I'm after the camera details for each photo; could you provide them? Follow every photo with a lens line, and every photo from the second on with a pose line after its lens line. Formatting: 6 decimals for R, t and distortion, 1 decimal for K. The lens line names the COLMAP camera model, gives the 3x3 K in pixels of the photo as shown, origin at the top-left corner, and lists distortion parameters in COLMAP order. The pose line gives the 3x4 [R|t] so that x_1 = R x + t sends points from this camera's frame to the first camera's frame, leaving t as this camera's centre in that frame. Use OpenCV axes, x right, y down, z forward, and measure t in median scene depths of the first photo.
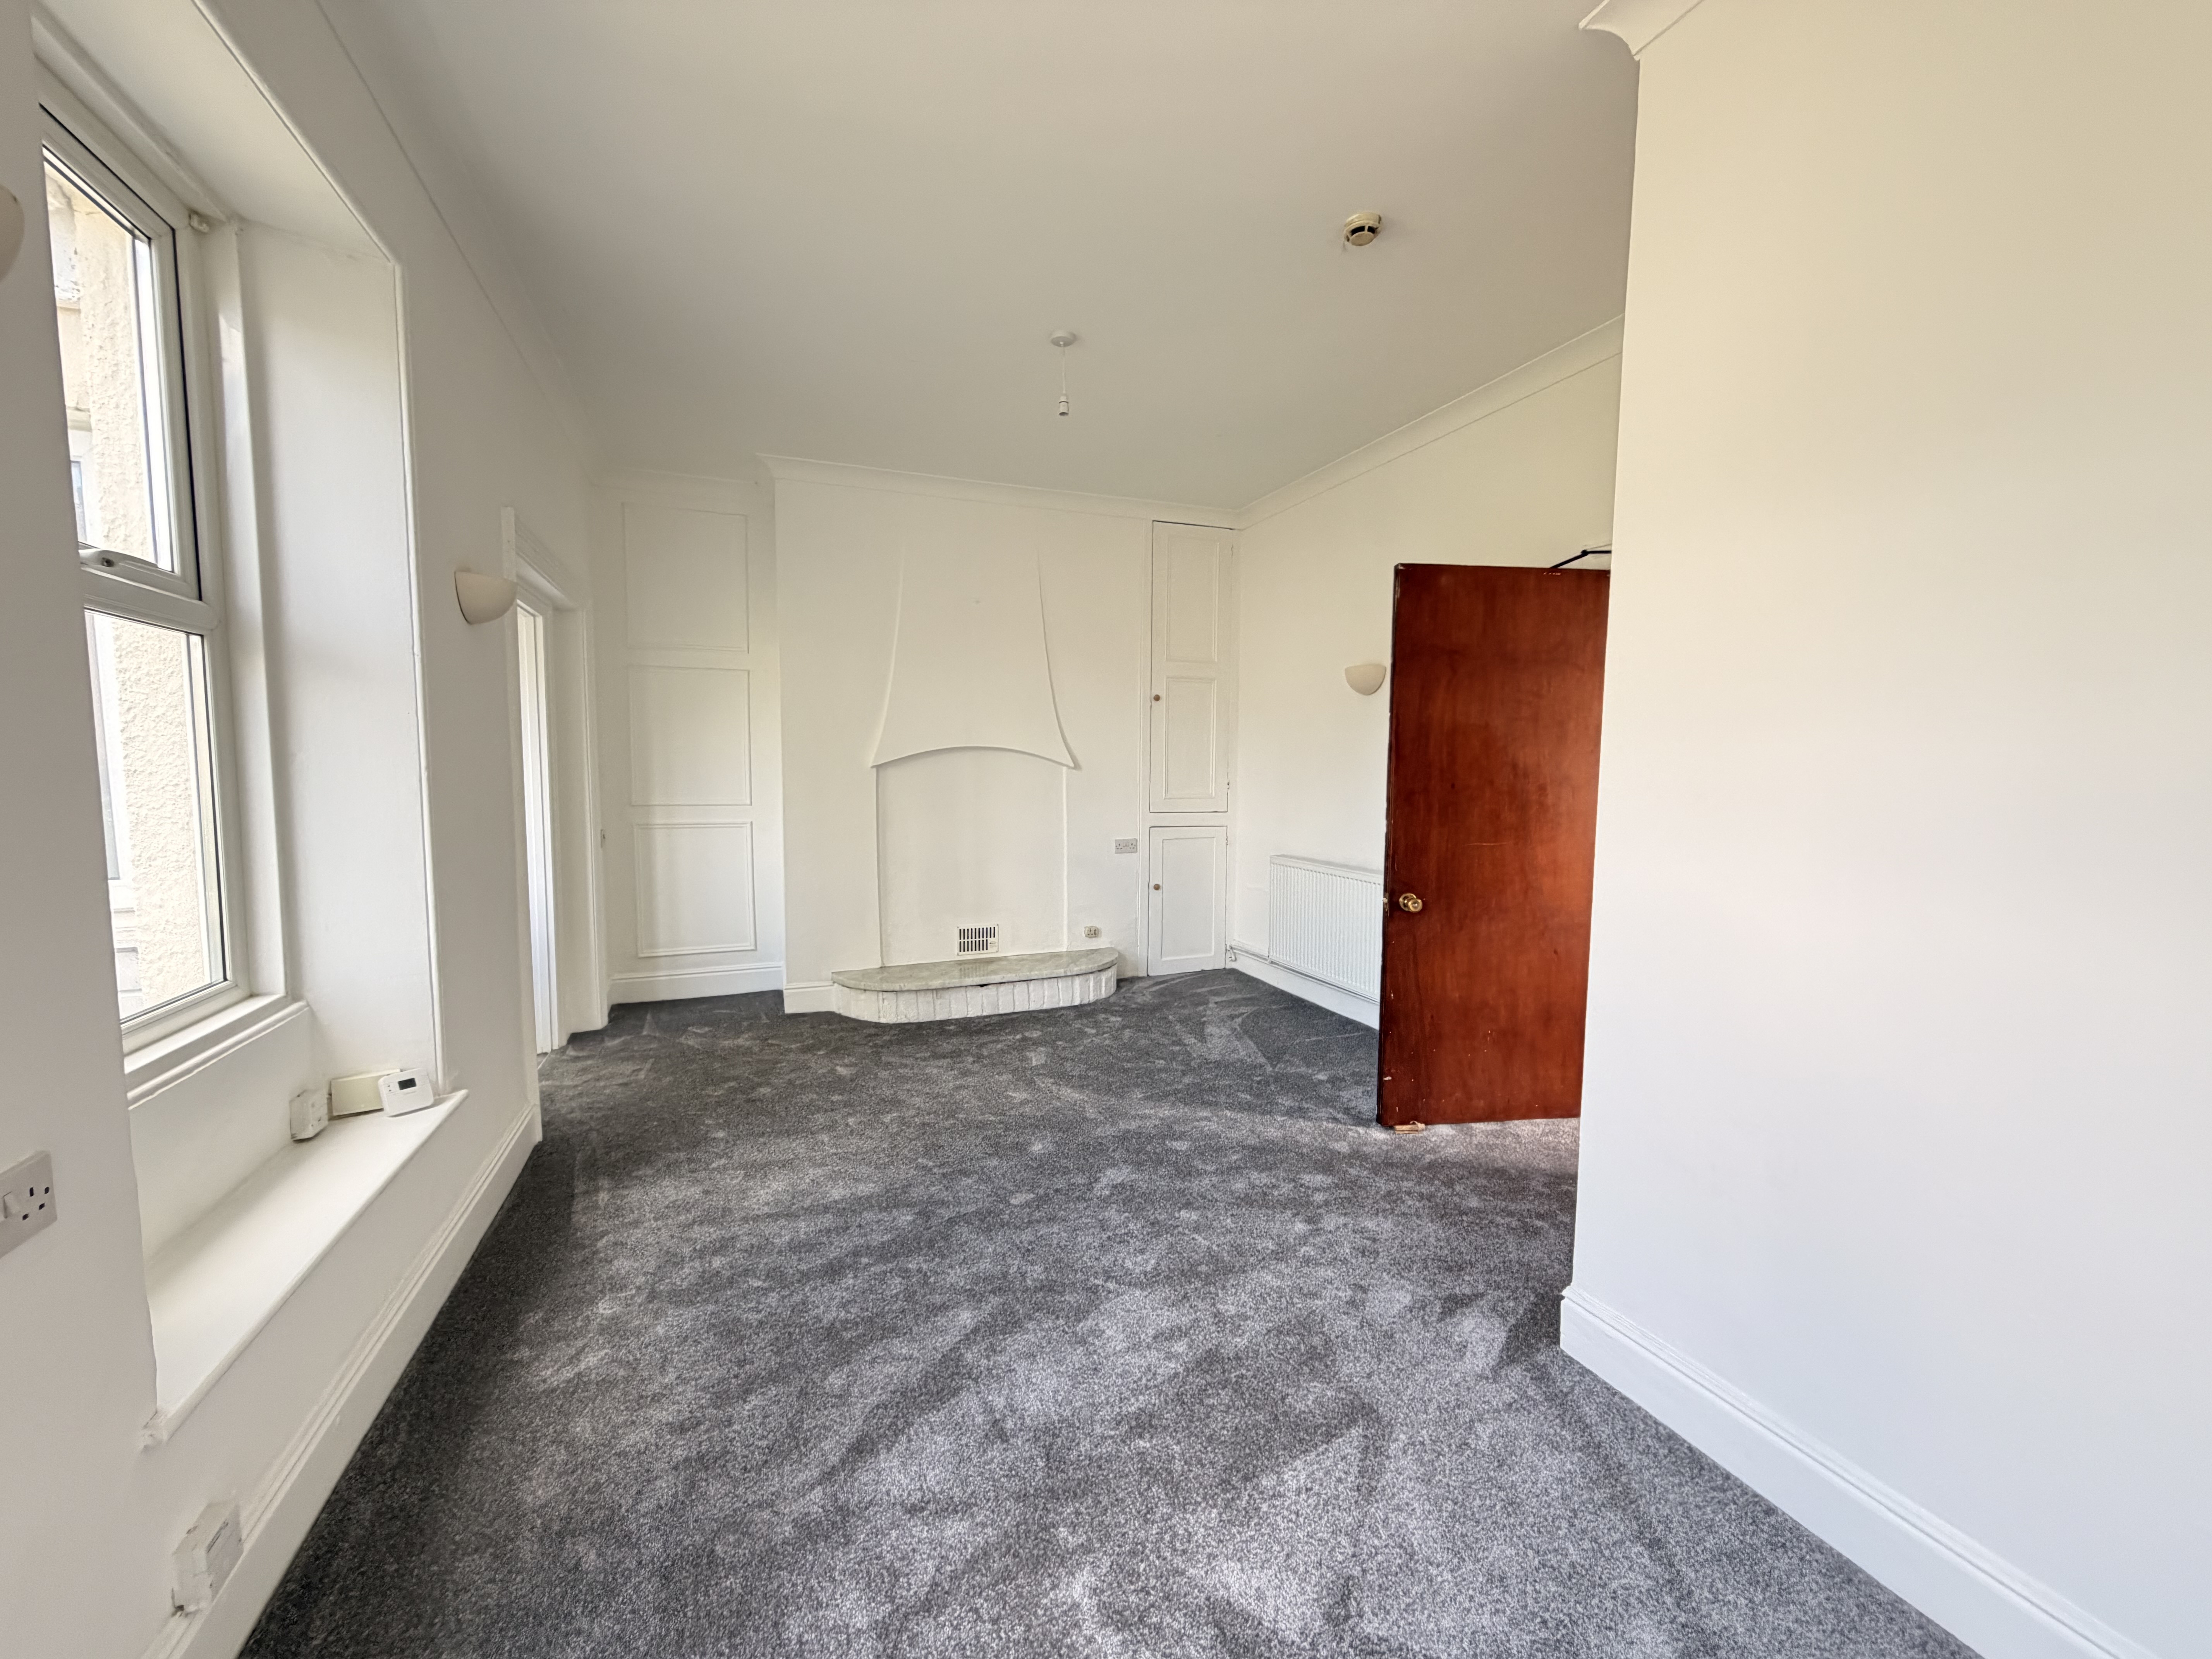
lens RADIAL K [[884.1, 0, 1100.3], [0, 884.1, 832.2], [0, 0, 1]] dist [-0.000433, 0.000201]
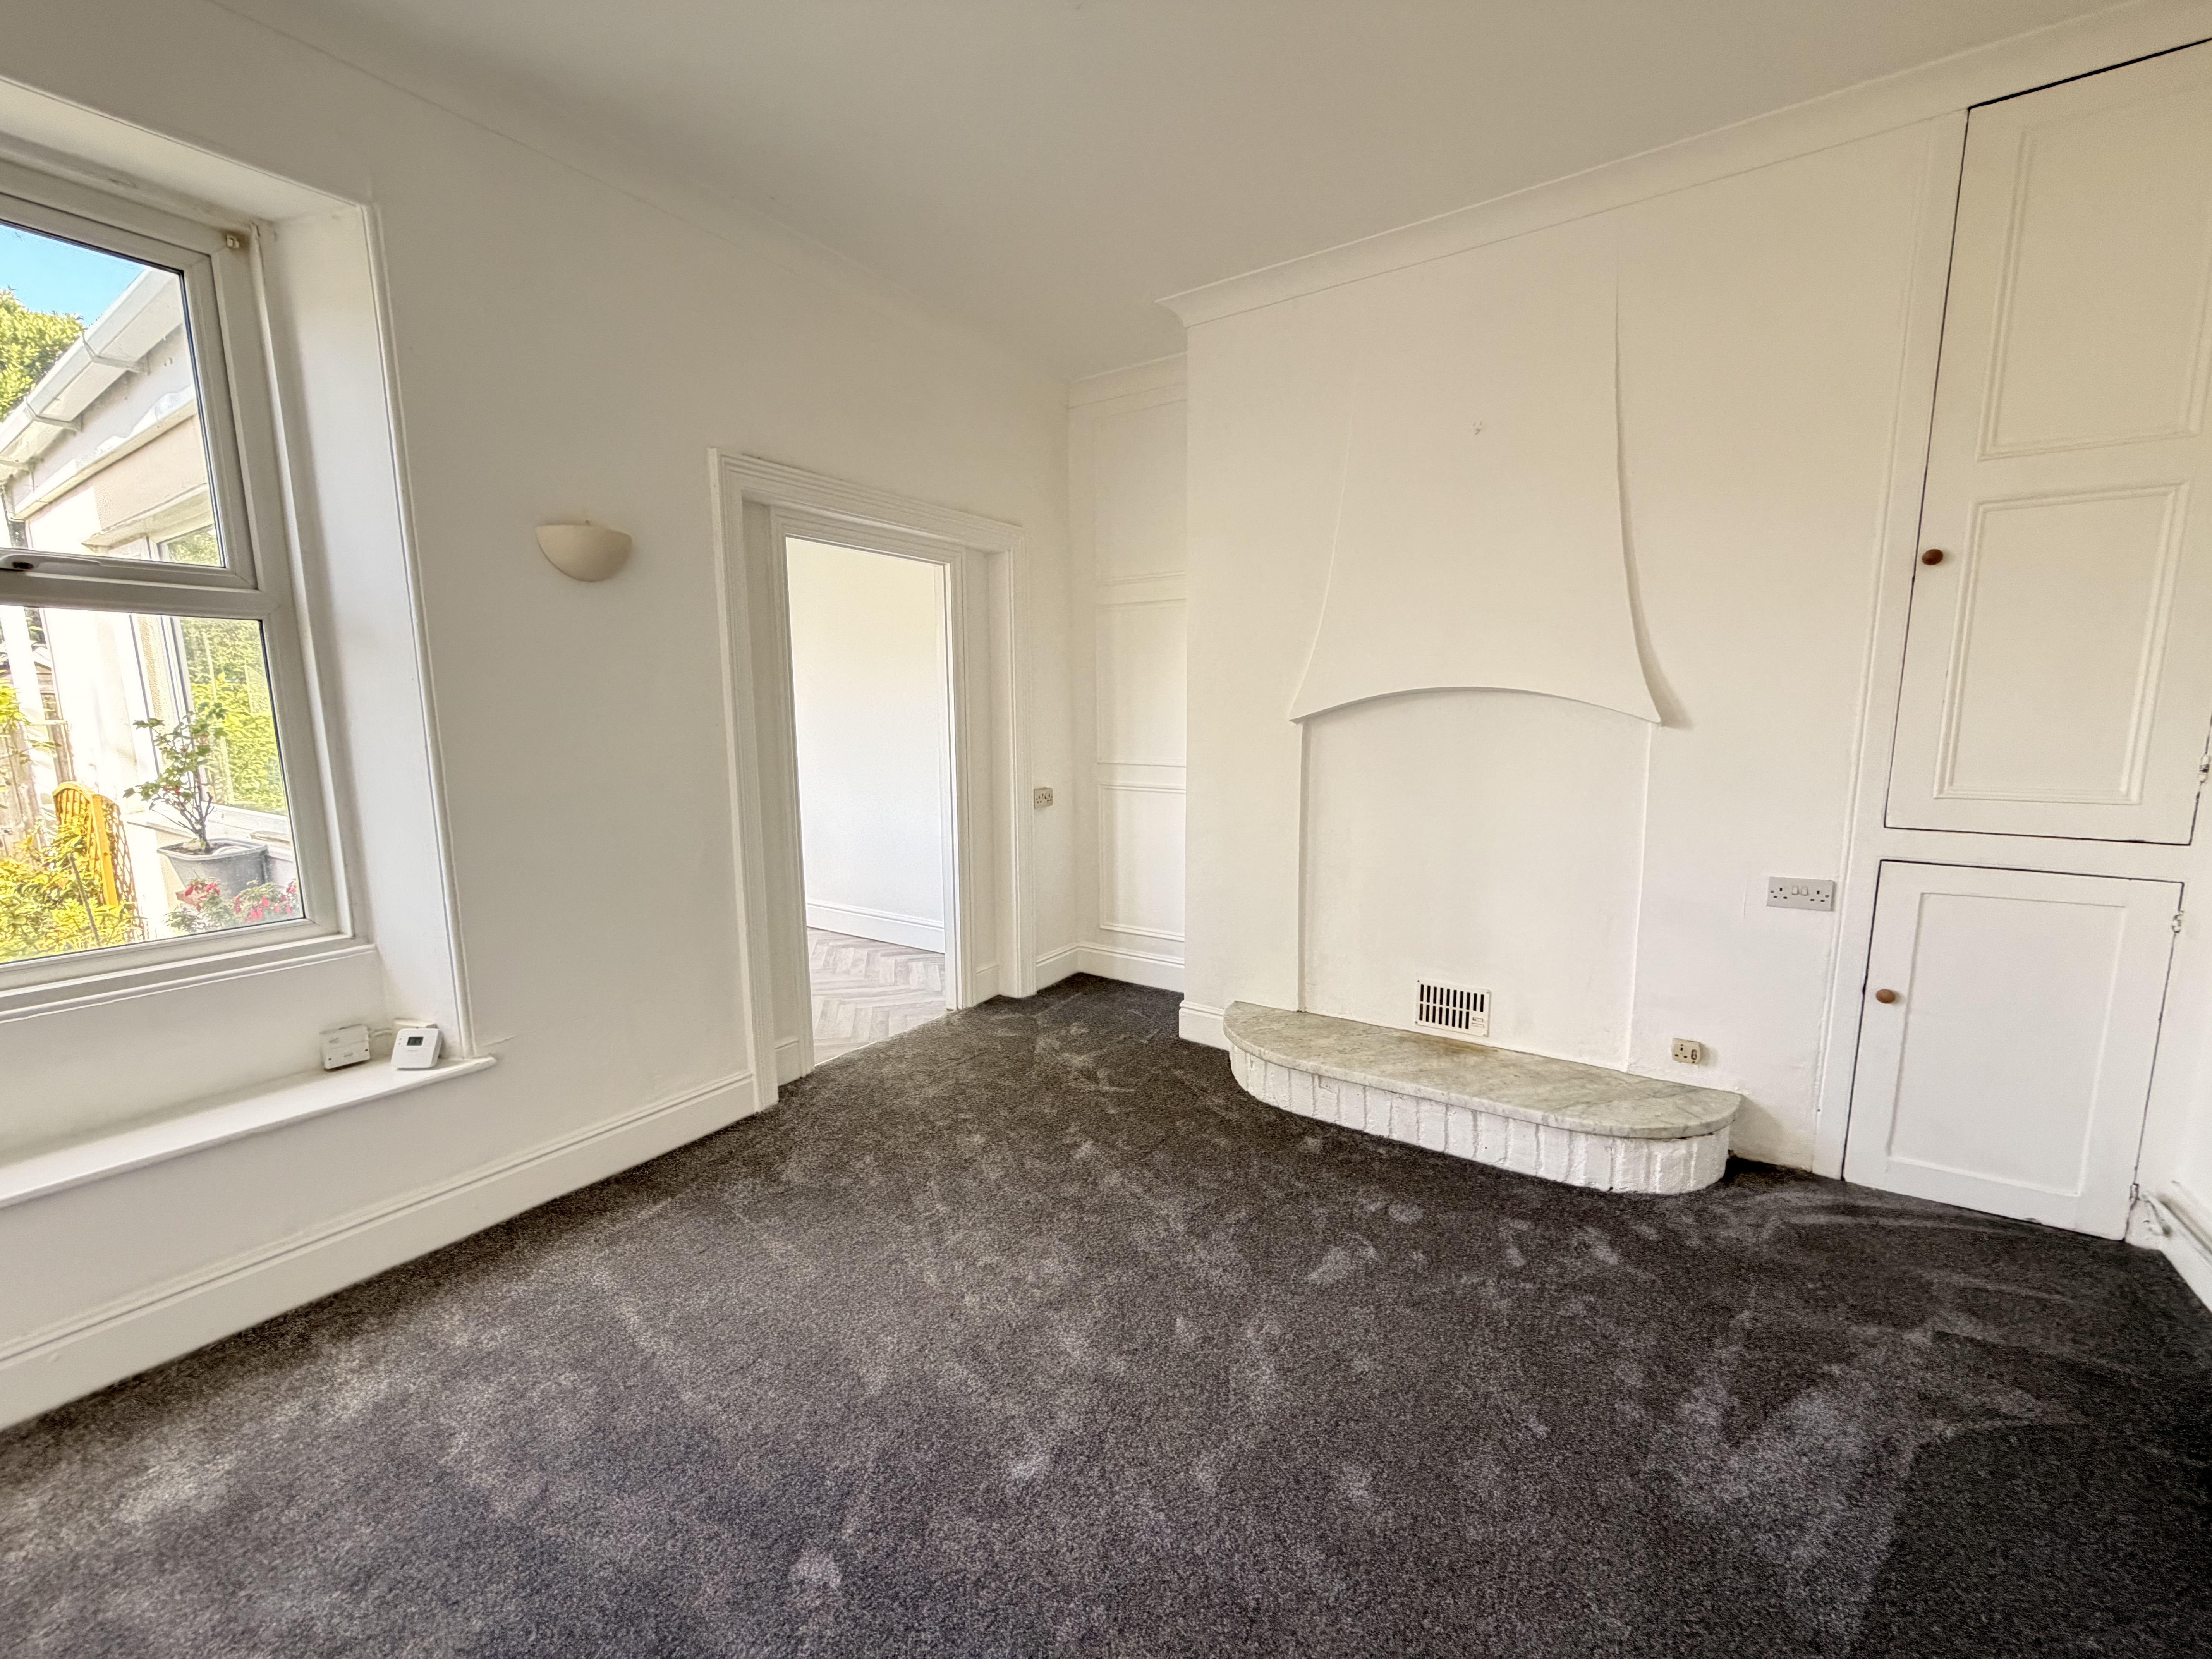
lens RADIAL K [[884.1, 0, 1106.1], [0, 884.1, 828.0], [0, 0, 1]] dist [-0.000433, 0.000201]
pose [[0.564808, 0.104293, -0.818605, 0.221399], [-0.053882, 0.994526, 0.089530, -0.044834], [0.823461, -0.006459, 0.567336, 0.483679]]
